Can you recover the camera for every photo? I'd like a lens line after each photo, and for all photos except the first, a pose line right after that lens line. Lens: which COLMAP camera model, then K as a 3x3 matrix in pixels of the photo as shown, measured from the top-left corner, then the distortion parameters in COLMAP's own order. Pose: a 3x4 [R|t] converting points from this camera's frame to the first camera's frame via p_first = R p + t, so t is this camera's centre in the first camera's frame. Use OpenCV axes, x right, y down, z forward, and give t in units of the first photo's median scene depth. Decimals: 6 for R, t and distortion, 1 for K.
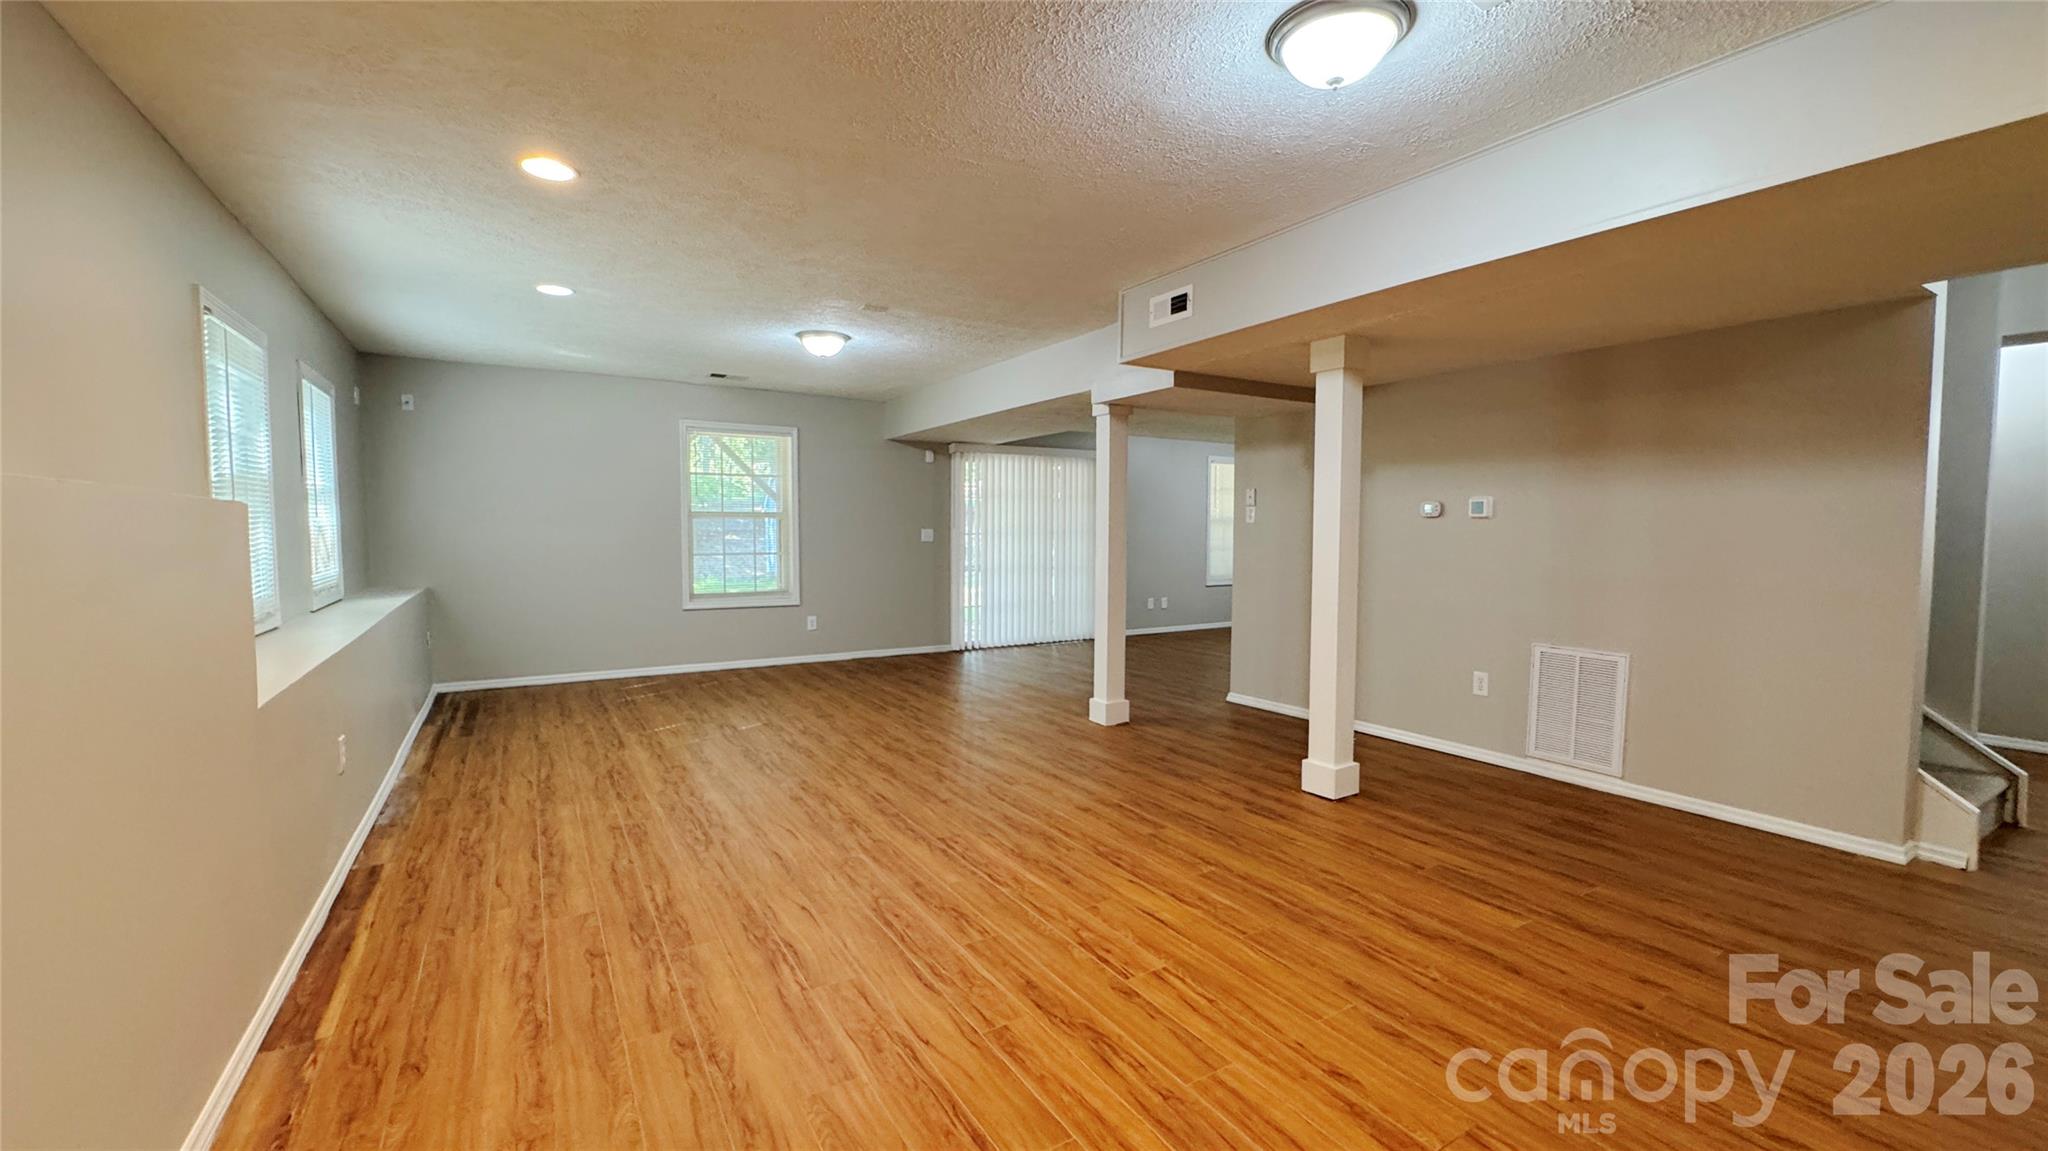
lens RADIAL K [[823.3, 0, 1024.0], [0, 823.3, 575.5], [0, 0, 1]] dist [0.000047, 0.000457]
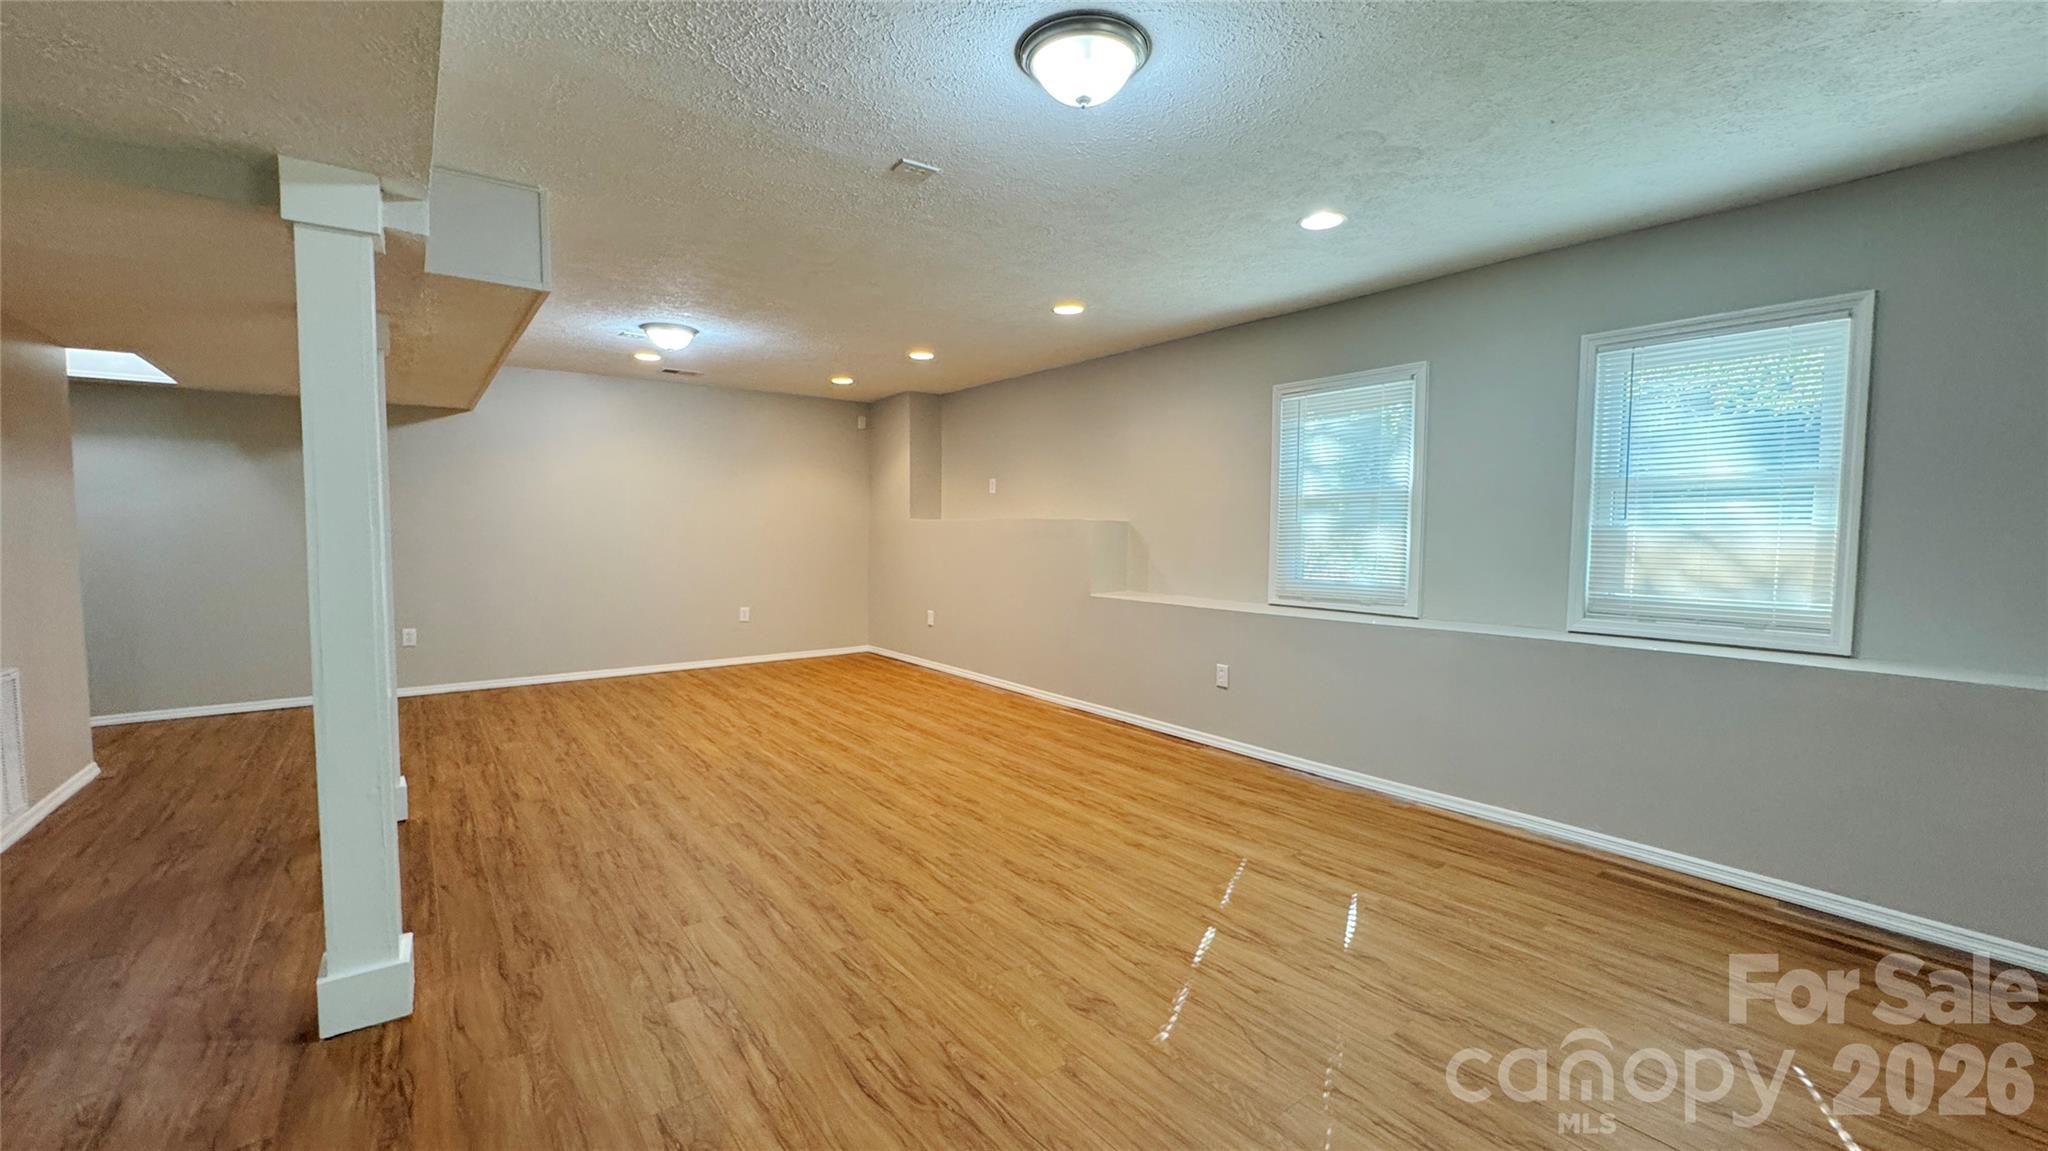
lens RADIAL K [[823.3, 0, 1024.0], [0, 823.3, 575.5], [0, 0, 1]] dist [0.000047, 0.000457]
pose [[-0.995378, -0.000210, -0.096034, -0.249053], [-0.011619, 0.992915, 0.118259, -0.119870], [0.095329, 0.118828, -0.988328, 1.986218]]
